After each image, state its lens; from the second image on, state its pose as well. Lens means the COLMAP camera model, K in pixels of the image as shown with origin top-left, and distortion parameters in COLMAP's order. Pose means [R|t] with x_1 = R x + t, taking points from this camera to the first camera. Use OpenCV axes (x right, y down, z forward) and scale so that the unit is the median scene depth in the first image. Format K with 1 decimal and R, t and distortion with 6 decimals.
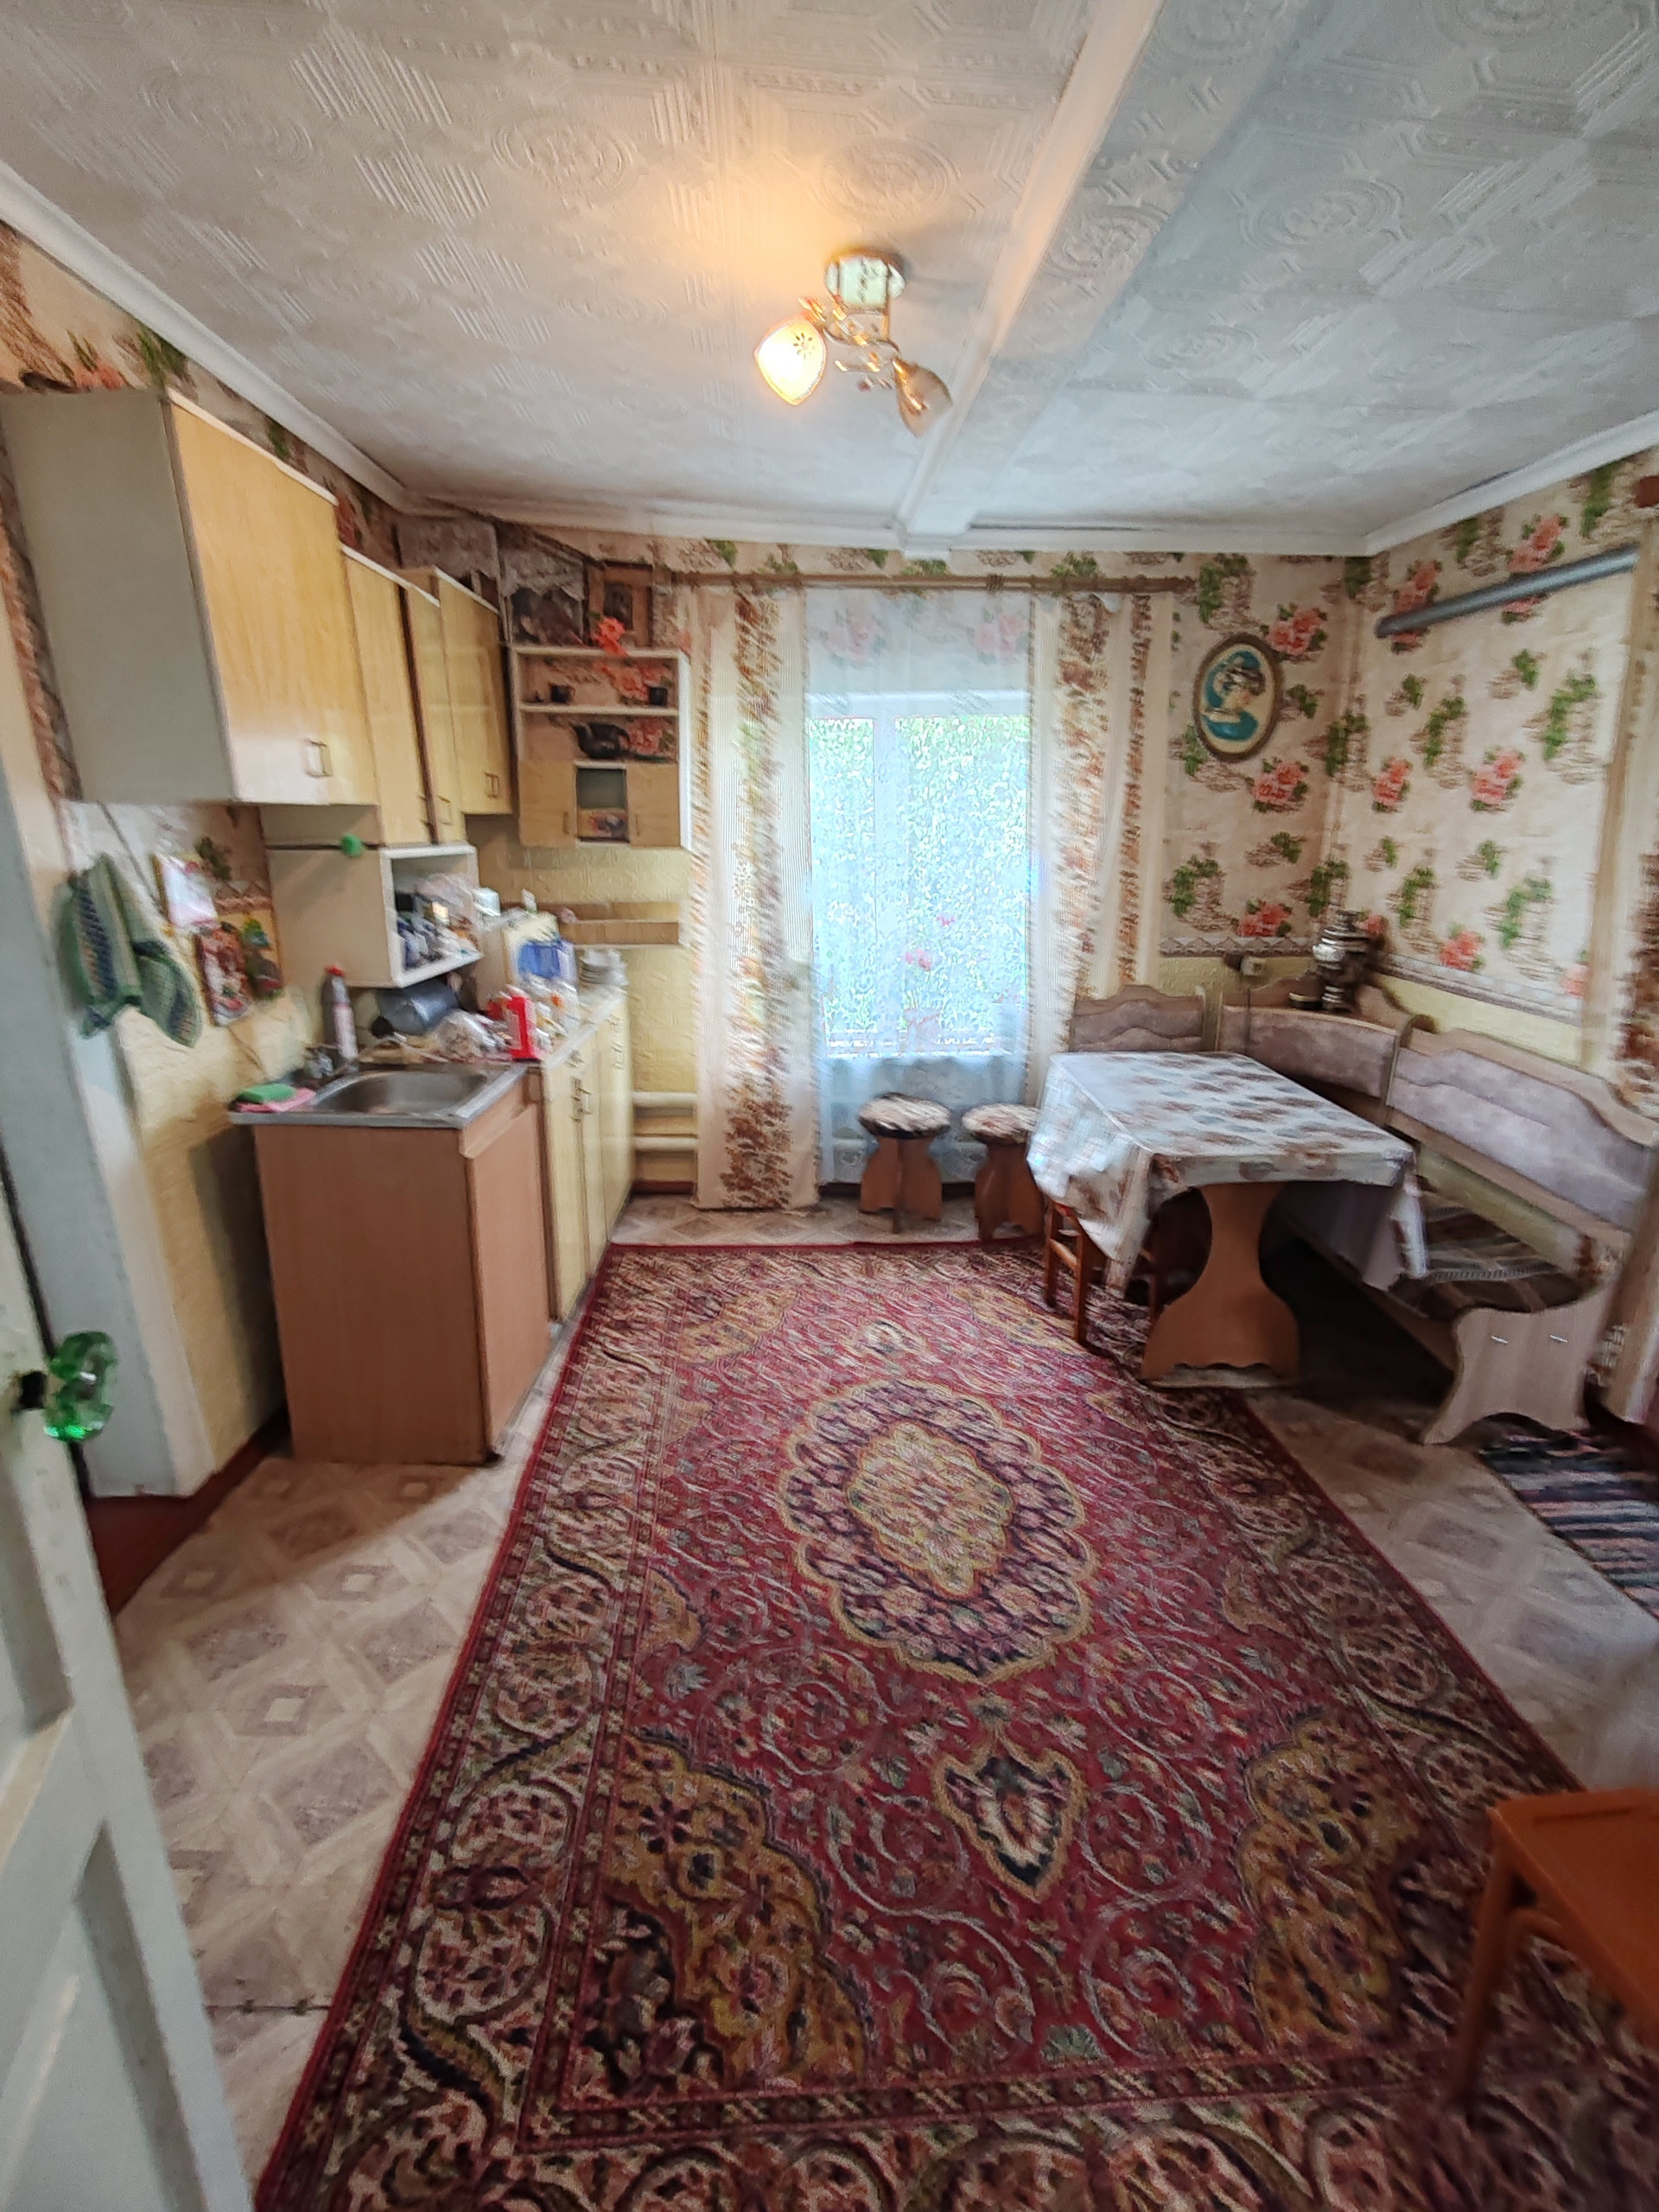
lens RADIAL K [[1013.2, 0, 833.7], [0, 1013.2, 1113.0], [0, 0, 1]] dist [-0.001642, 0.004289]
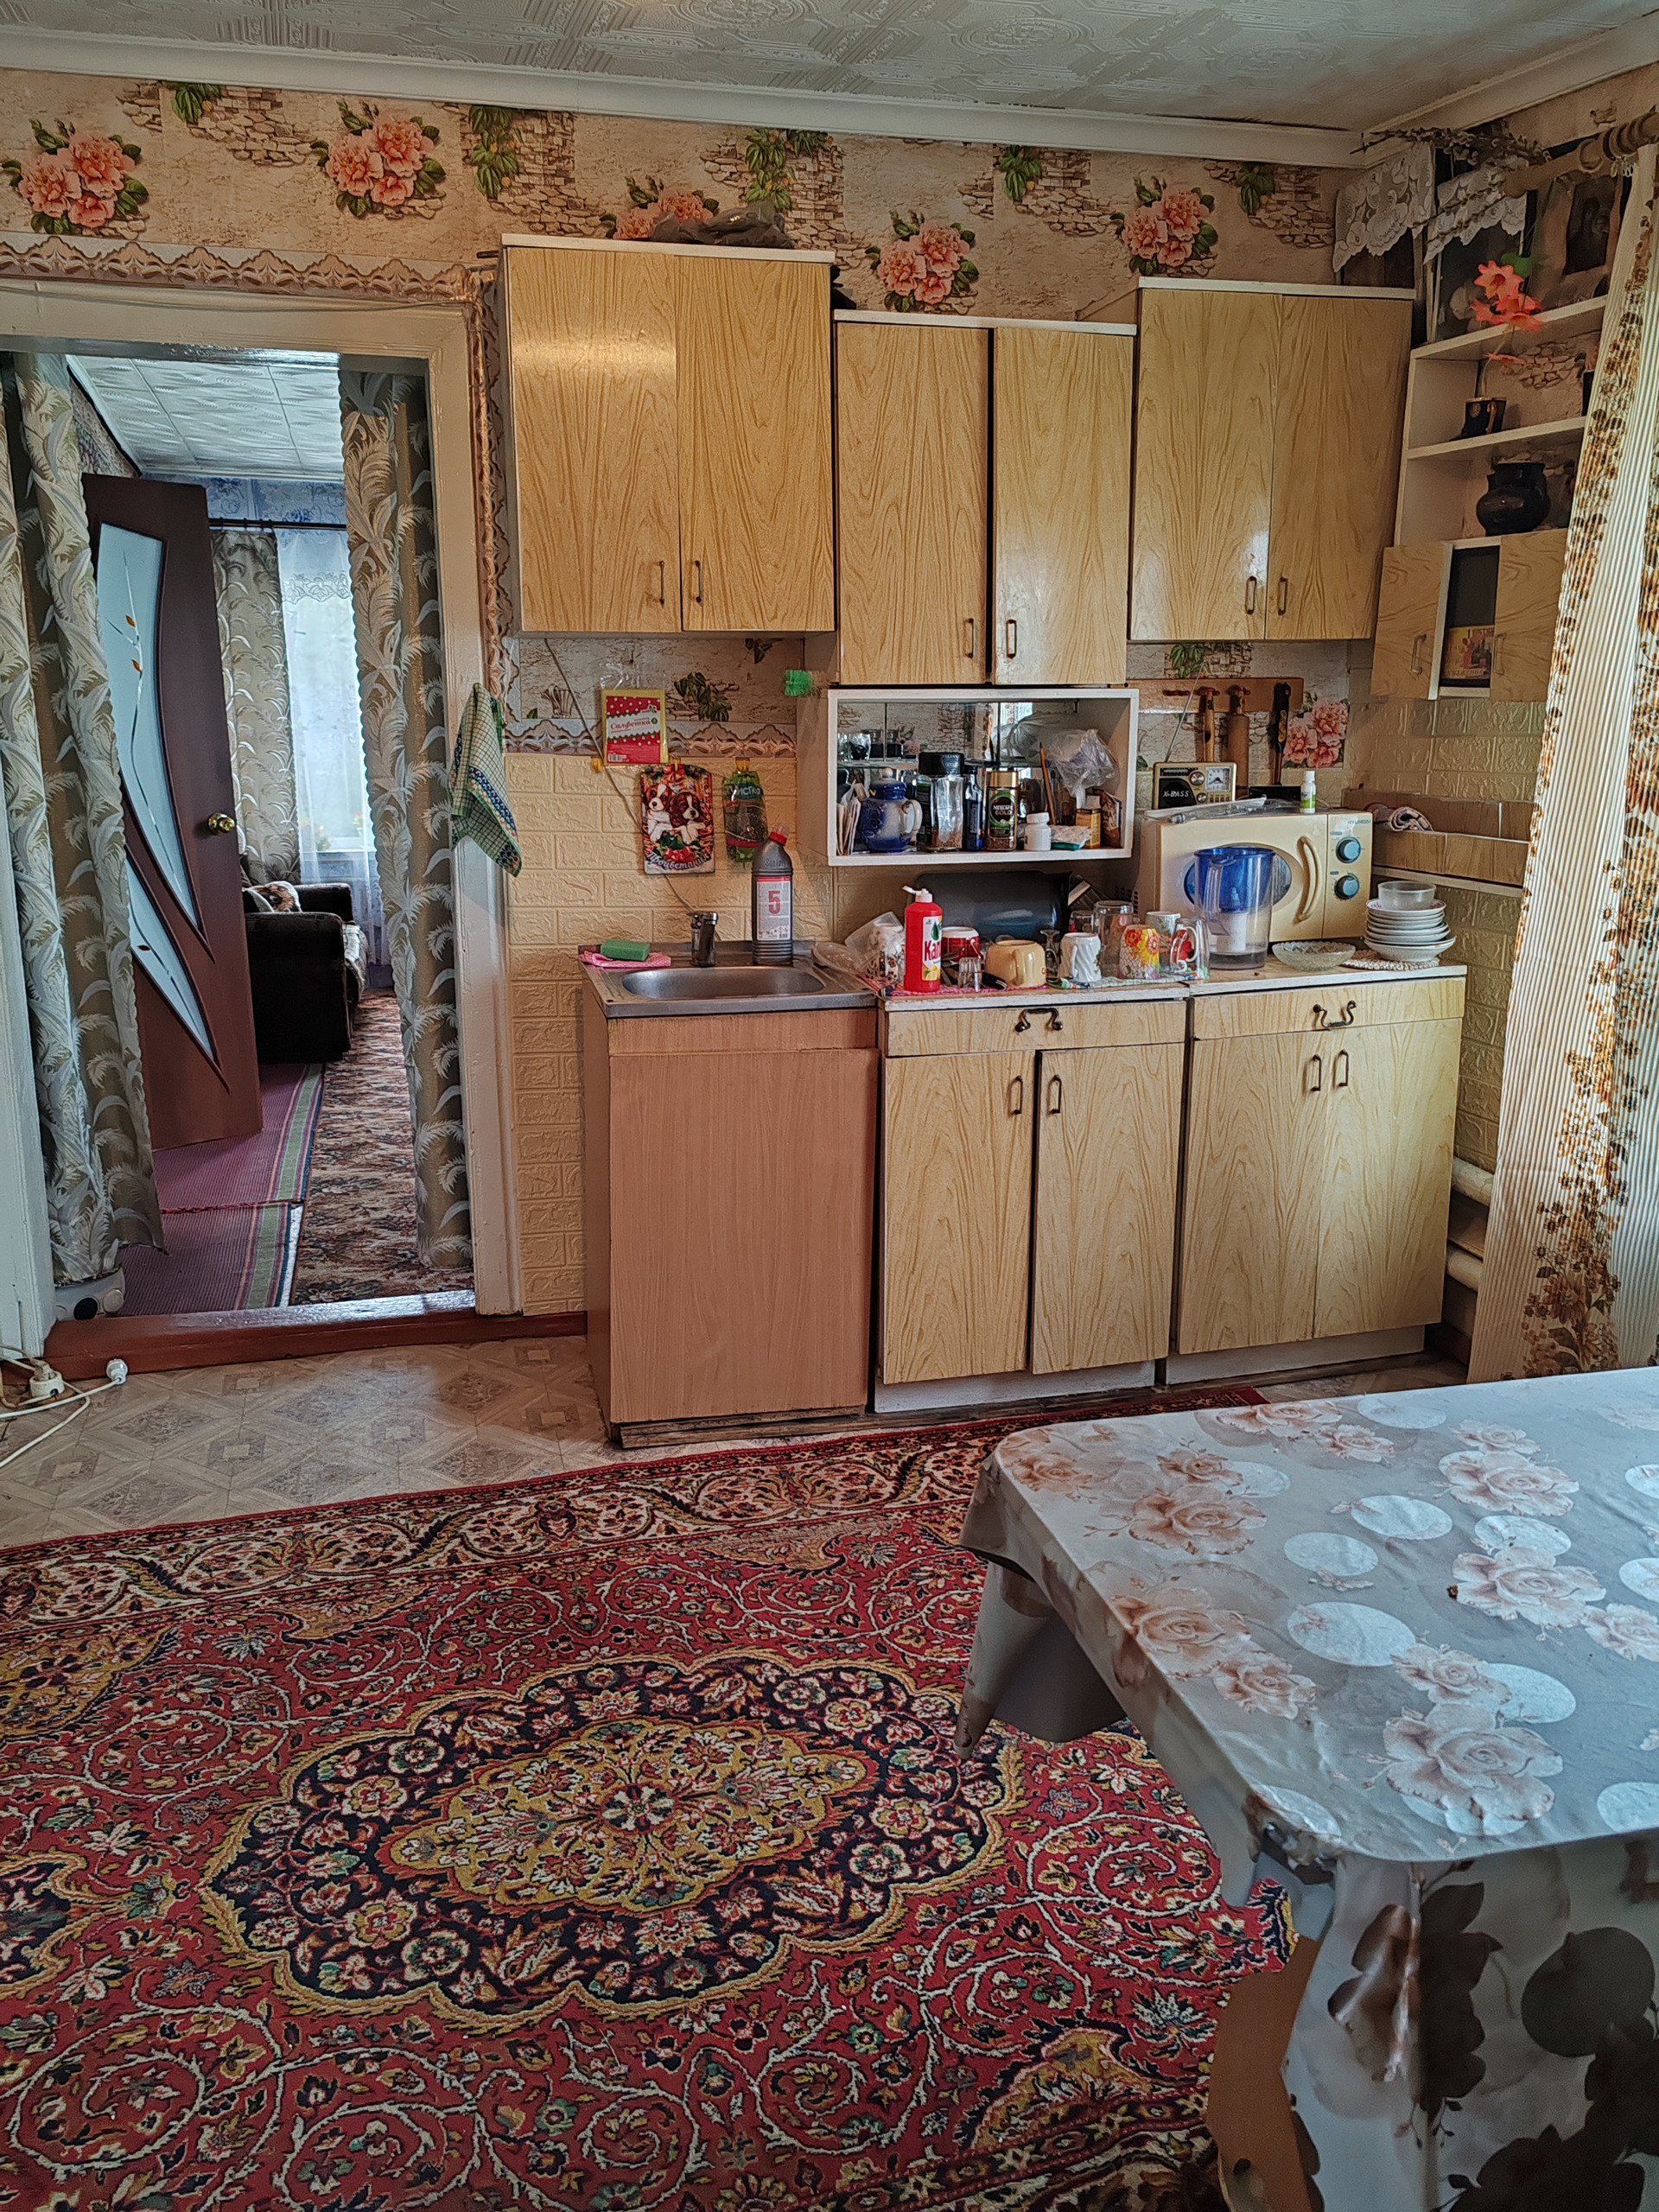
lens RADIAL K [[1708.5, 0, 829.5], [0, 1708.5, 1106.0], [0, 0, 1]] dist [0.035749, -0.033214]
pose [[0.206273, 0.216879, -0.954157, 0.984306], [-0.267912, 0.950382, 0.158103, -0.177747], [0.941103, 0.223017, 0.254143, 0.806385]]
